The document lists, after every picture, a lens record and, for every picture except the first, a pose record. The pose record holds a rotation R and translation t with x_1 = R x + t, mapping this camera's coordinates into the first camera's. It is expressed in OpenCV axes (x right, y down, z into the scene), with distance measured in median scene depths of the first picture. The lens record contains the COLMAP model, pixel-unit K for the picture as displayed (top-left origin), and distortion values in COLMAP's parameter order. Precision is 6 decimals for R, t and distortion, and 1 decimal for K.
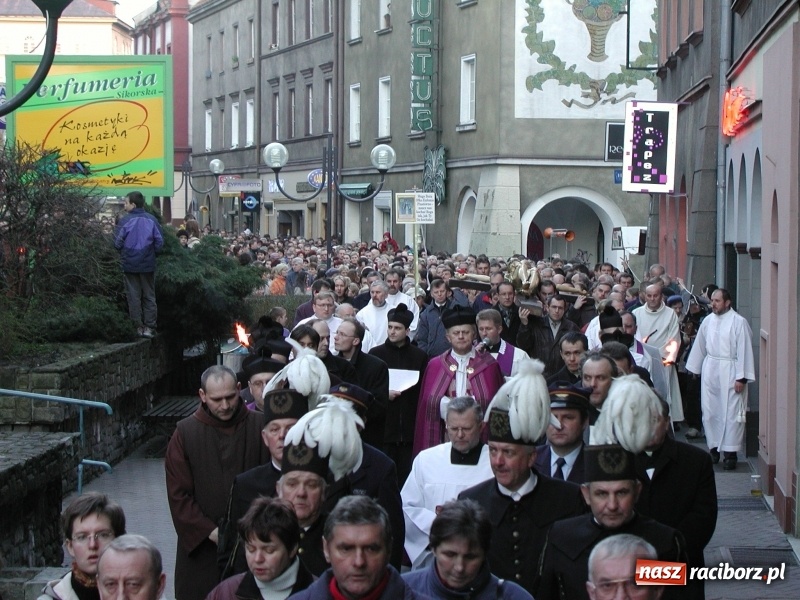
lens RADIAL K [[2317.8, 0, 400.0], [0, 2317.8, 300.0], [0, 0, 1]] dist [0.098161, 1.086108]
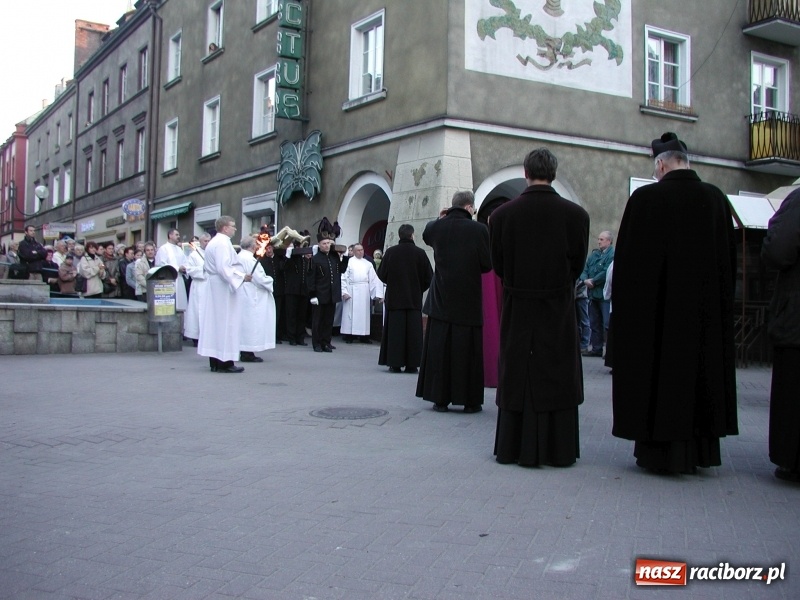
lens RADIAL K [[835.2, 0, 400.0], [0, 835.2, 300.0], [0, 0, 1]] dist [-0.240261, 0.243849]
pose [[0.942359, 0.007075, 0.334530, -0.058838], [-0.001145, 0.999839, -0.017920, 0.001556], [-0.334603, 0.016504, 0.942215, 0.752162]]
